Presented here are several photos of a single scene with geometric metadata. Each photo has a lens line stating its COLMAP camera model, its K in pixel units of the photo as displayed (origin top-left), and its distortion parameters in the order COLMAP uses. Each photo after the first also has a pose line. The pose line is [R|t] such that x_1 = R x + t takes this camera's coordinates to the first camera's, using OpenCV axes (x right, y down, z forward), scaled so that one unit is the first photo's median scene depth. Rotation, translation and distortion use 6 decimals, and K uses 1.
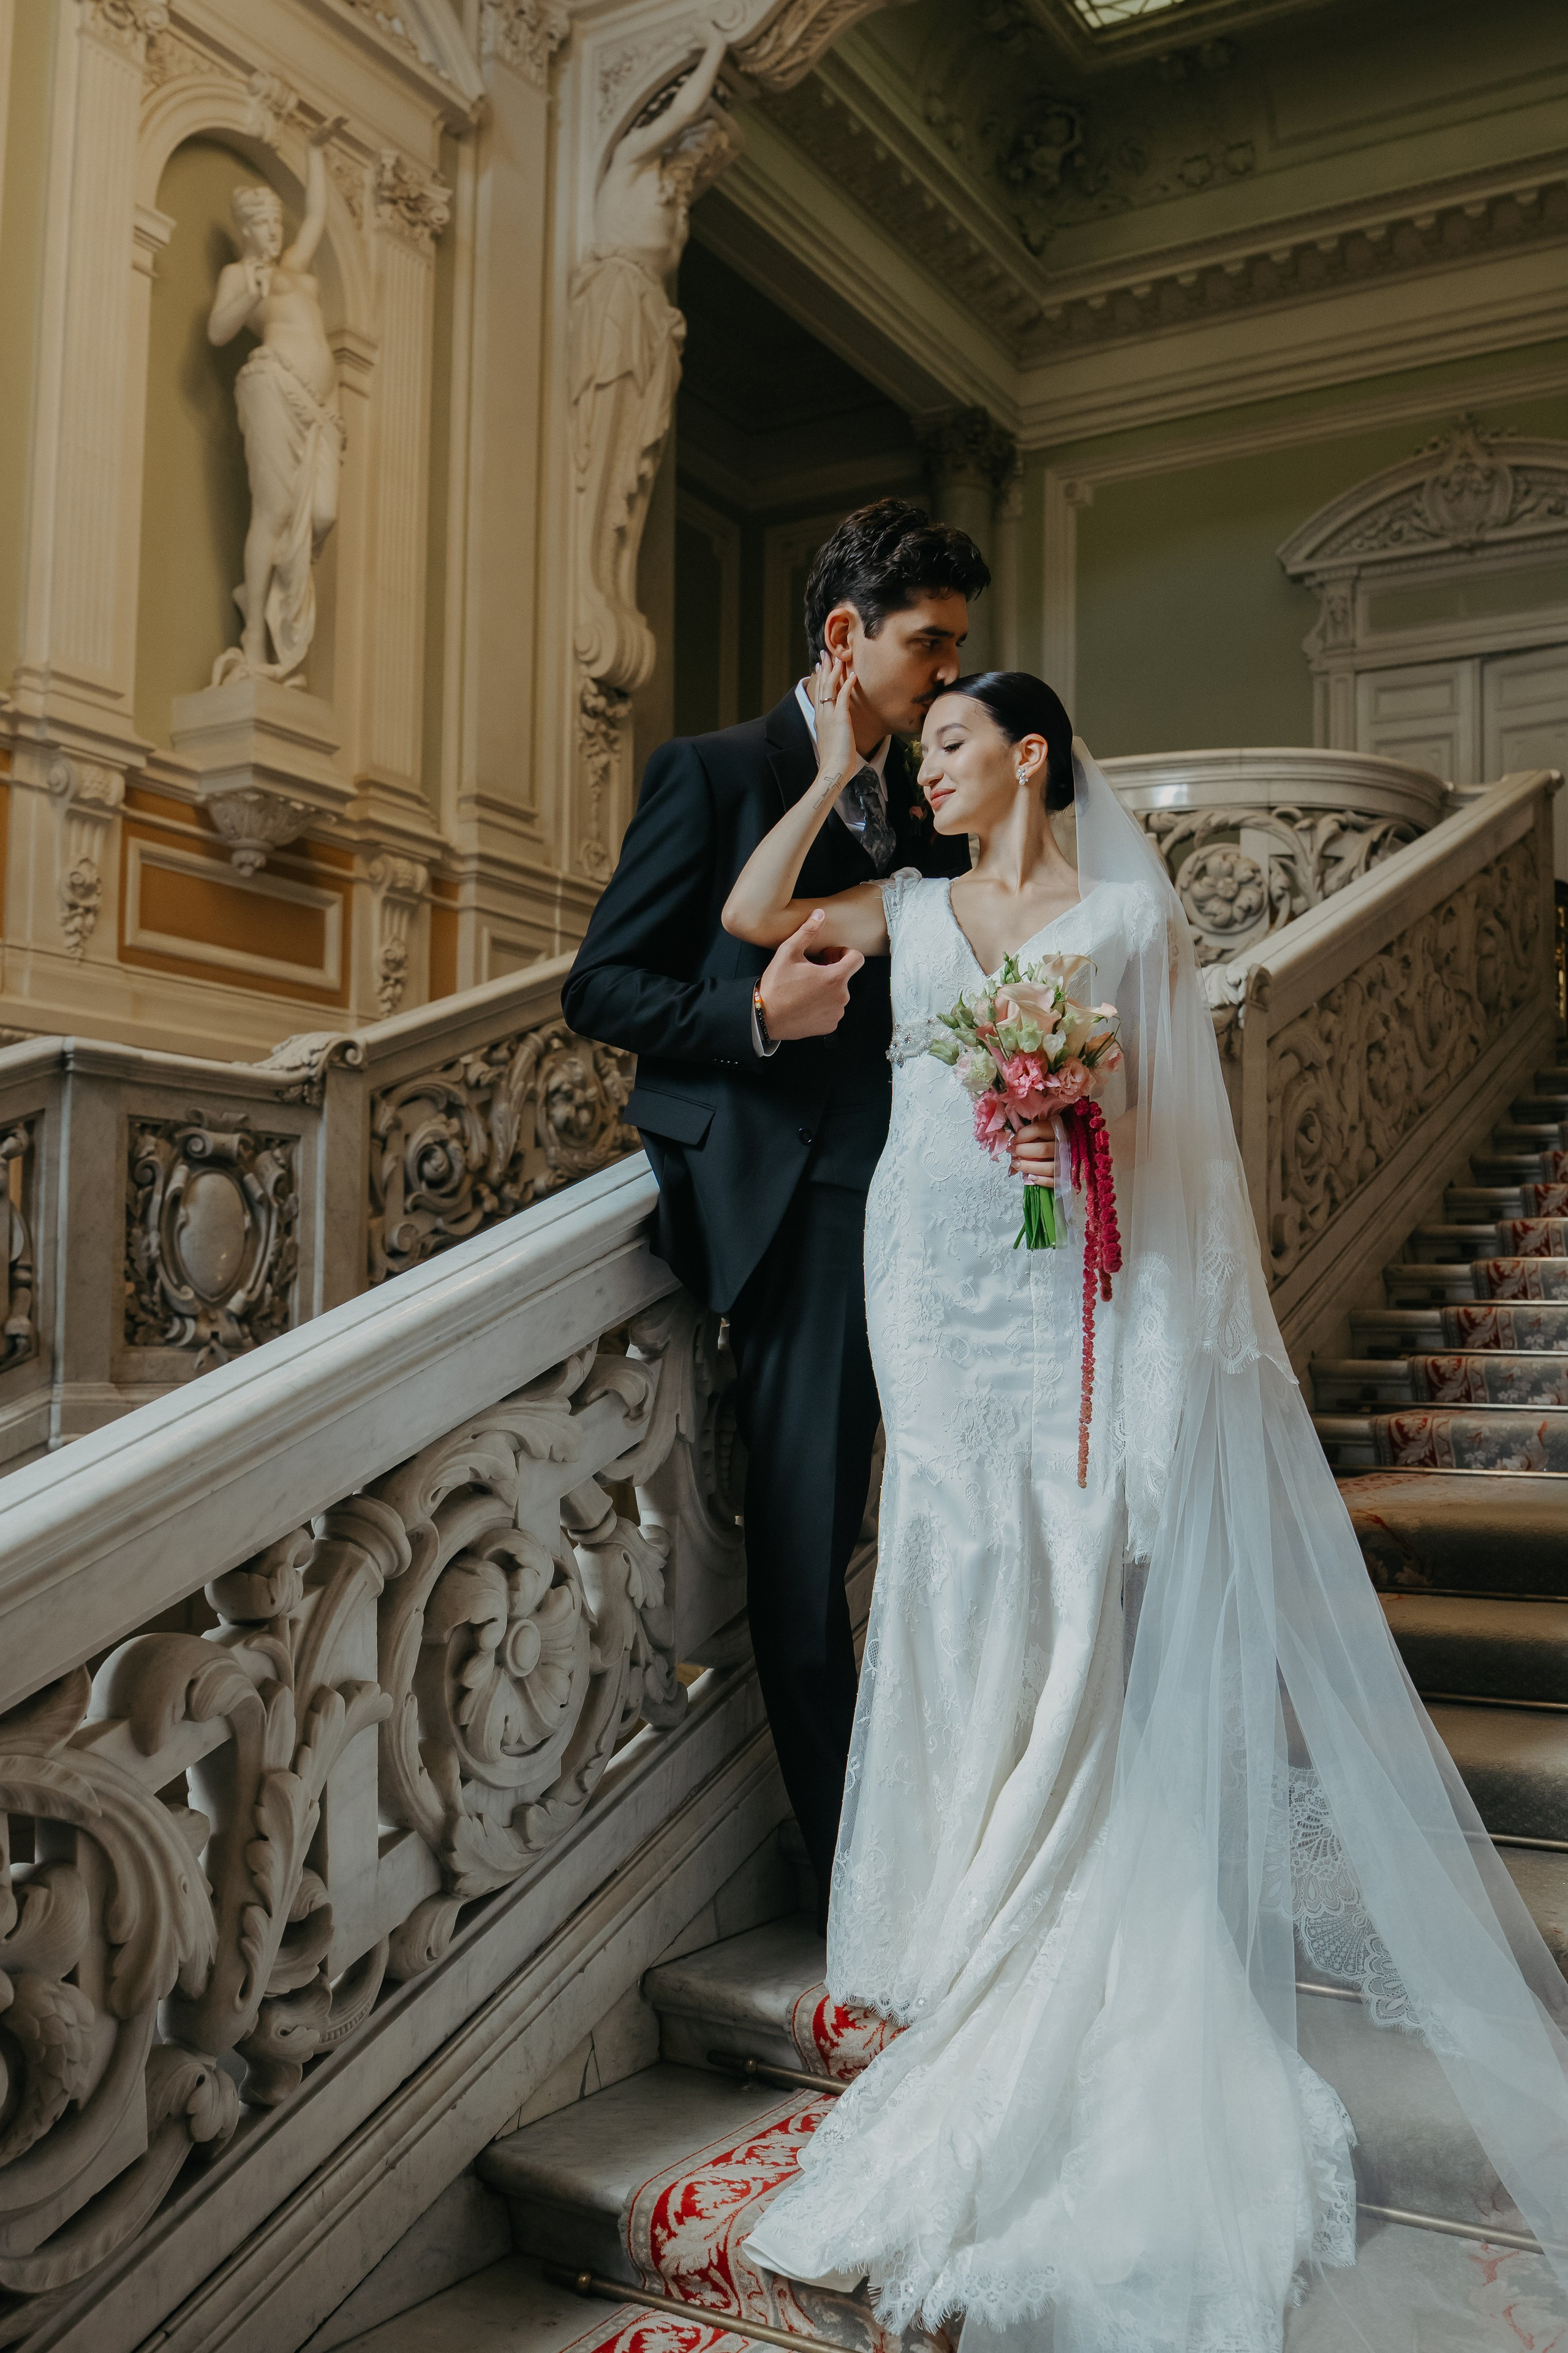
lens RADIAL K [[2130.5, 0, 693.7], [0, 2130.5, 1259.3], [0, 0, 1]] dist [-0.065476, -0.012139]
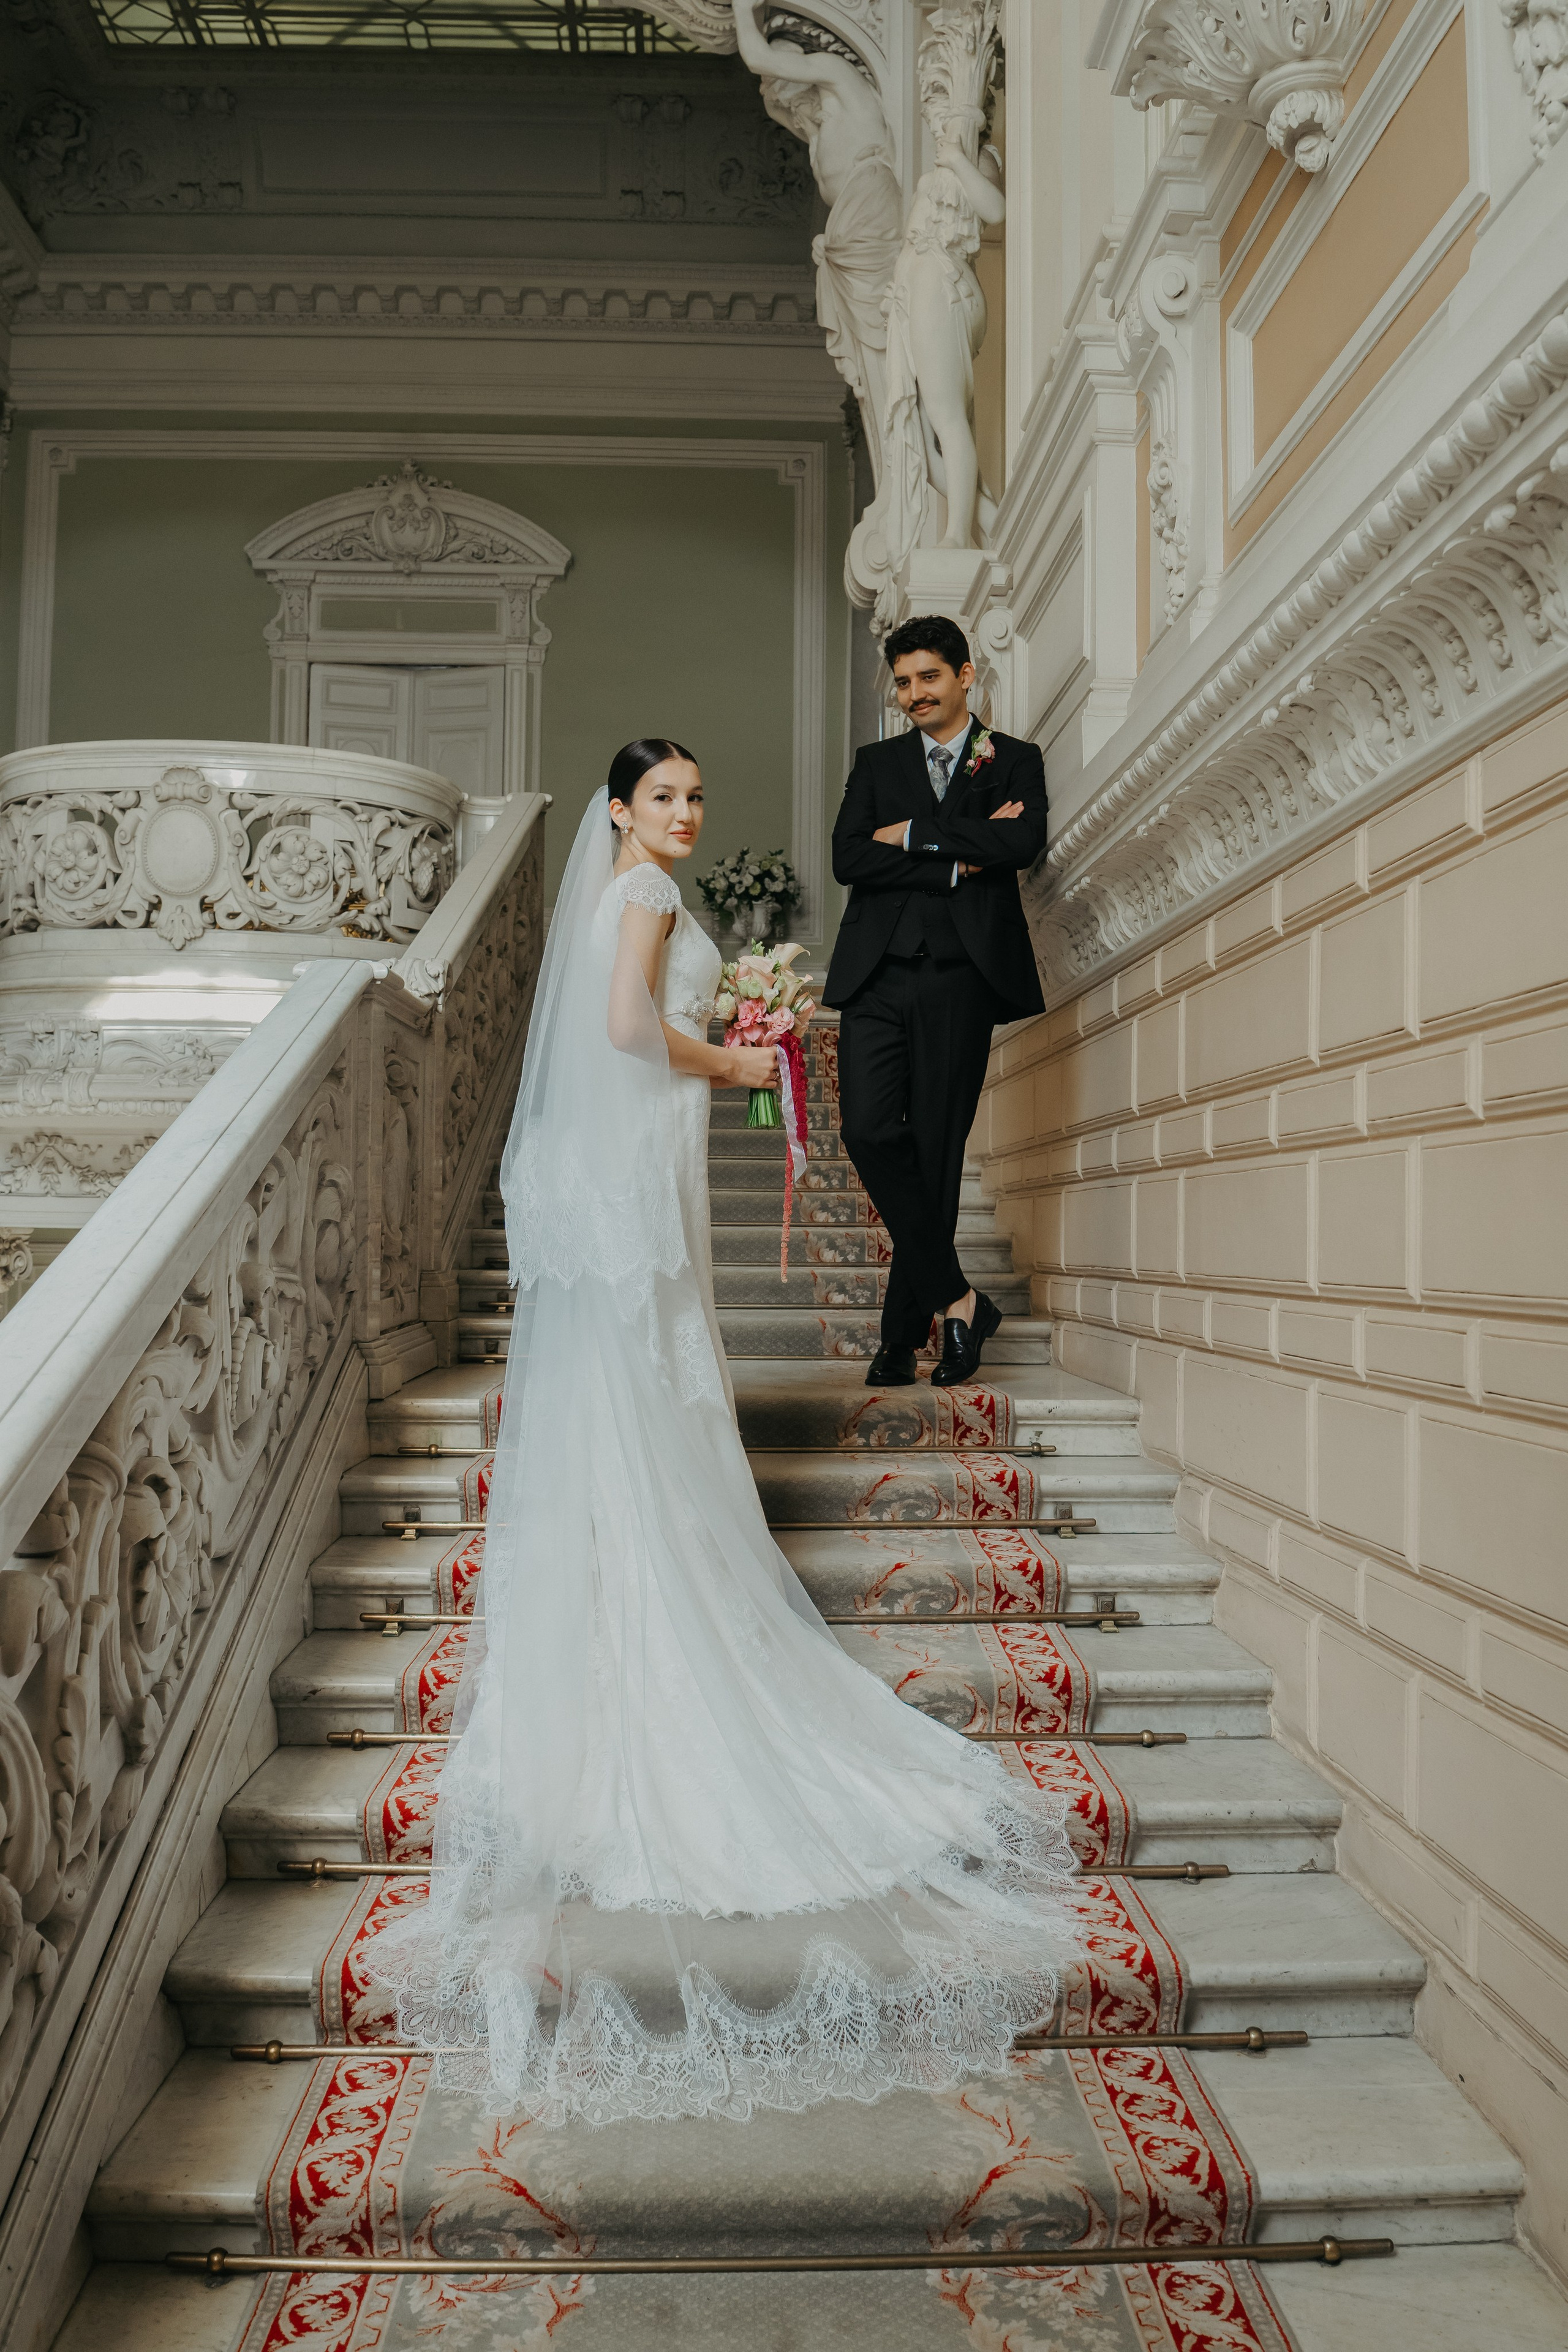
lens RADIAL K [[1897.1, 0, 784.0], [0, 1897.1, 1176.0], [0, 0, 1]] dist [-0.067725, -0.006227]
pose [[0.816477, 0.009199, 0.577304, -0.100018], [-0.018284, 0.999784, 0.009927, -0.011879], [-0.577088, -0.018661, 0.816469, -0.016833]]
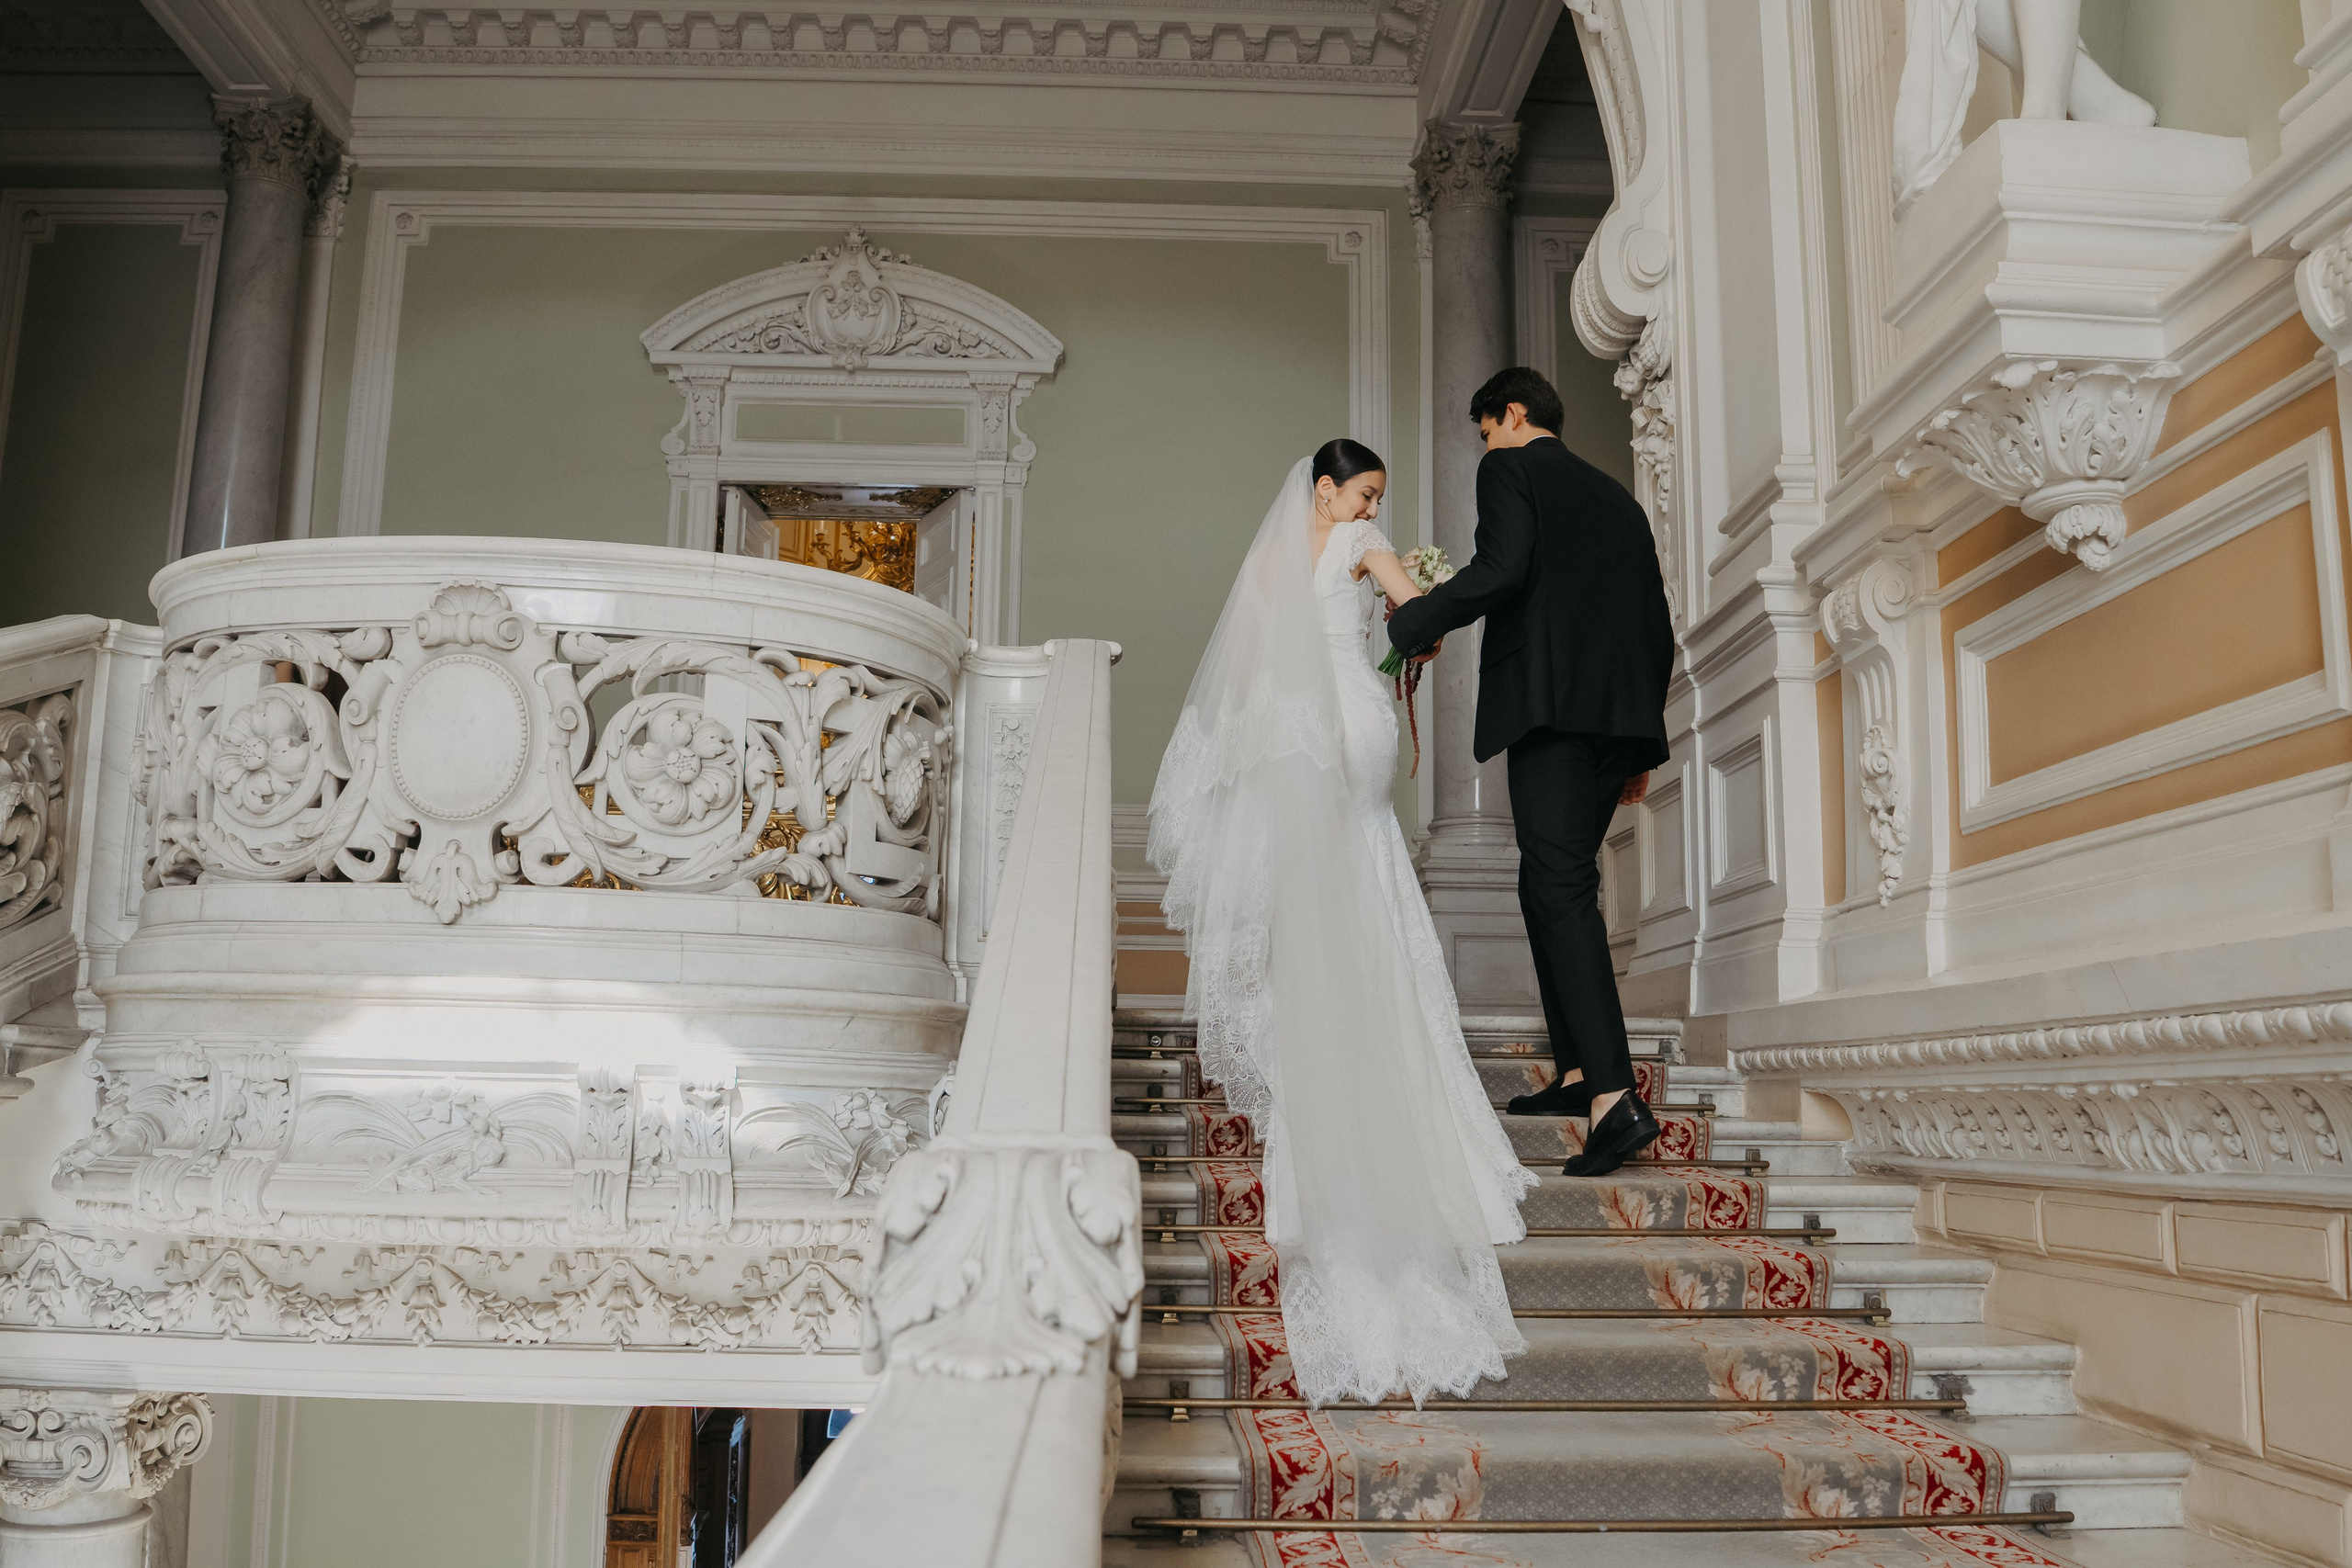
lens RADIAL K [[1927.4, 0, 1188.7], [0, 1927.4, 792.7], [0, 0, 1]] dist [-0.063258, -0.013622]
pose [[0.818609, 0.086054, 0.567868, 0.036845], [-0.020040, 0.992389, -0.121498, -0.074040], [-0.574001, 0.088079, 0.814104, 0.328772]]
